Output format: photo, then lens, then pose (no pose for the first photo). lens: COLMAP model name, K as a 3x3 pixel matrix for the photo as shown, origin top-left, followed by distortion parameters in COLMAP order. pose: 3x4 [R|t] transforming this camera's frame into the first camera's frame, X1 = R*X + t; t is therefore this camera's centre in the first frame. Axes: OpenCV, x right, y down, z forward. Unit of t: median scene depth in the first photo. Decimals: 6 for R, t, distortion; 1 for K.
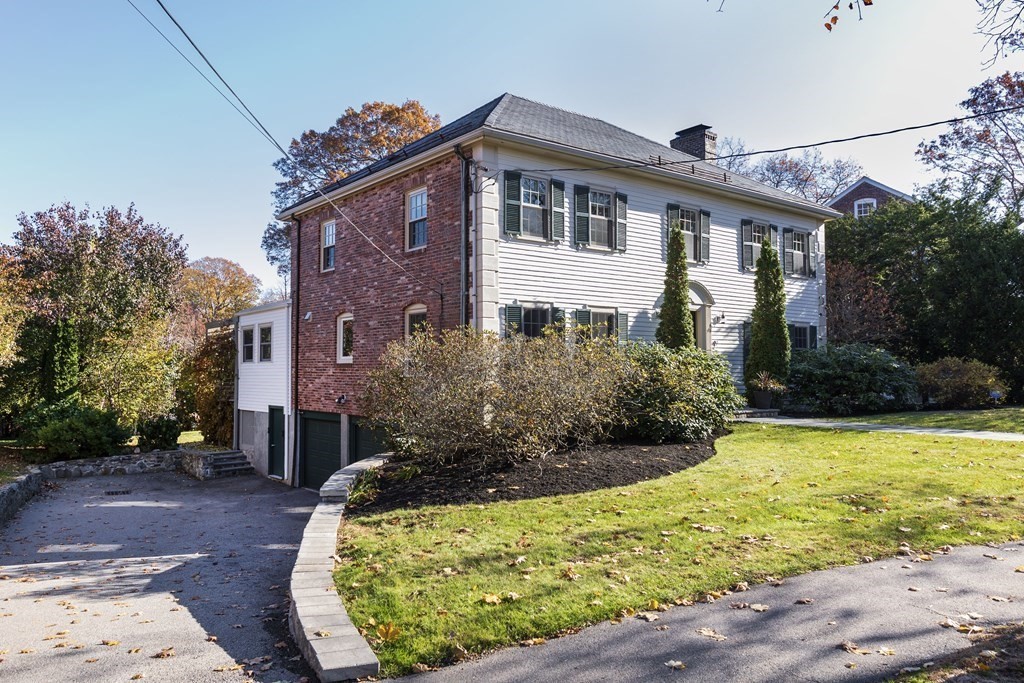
lens RADIAL K [[756.3, 0, 512.0], [0, 756.3, 341.5], [0, 0, 1]] dist [-0.001704, 0.000092]
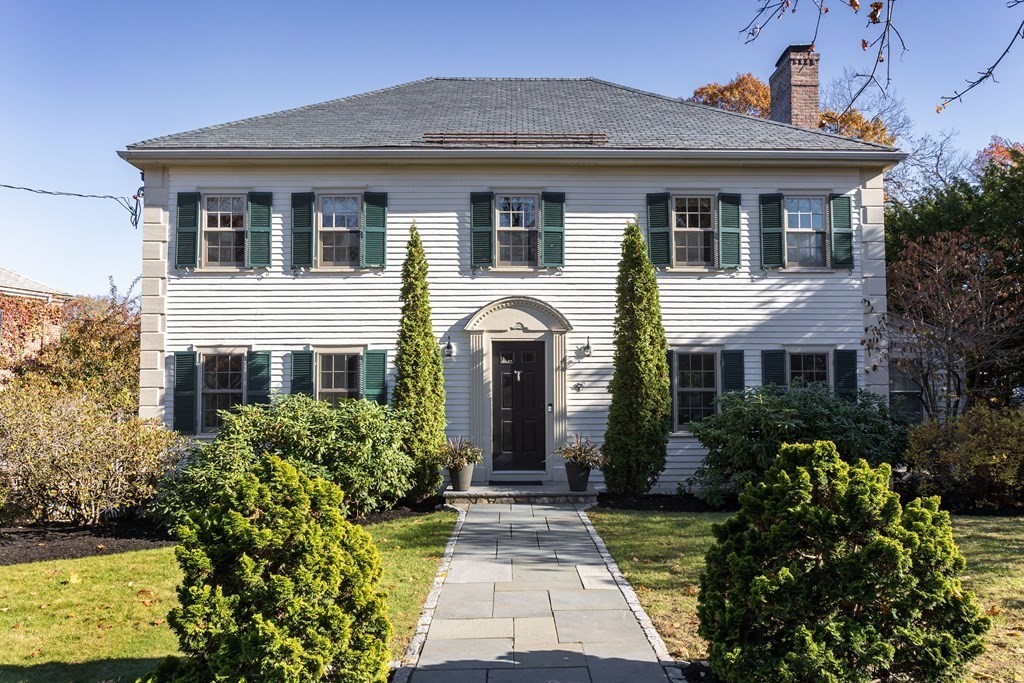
lens RADIAL K [[738.5, 0, 512.0], [0, 738.5, 341.5], [0, 0, 1]] dist [-0.030059, 0.000159]
pose [[0.798737, -0.081836, -0.596089, 0.669517], [0.029031, 0.994795, -0.097673, 0.025140], [0.600979, 0.060710, 0.796956, 0.505692]]
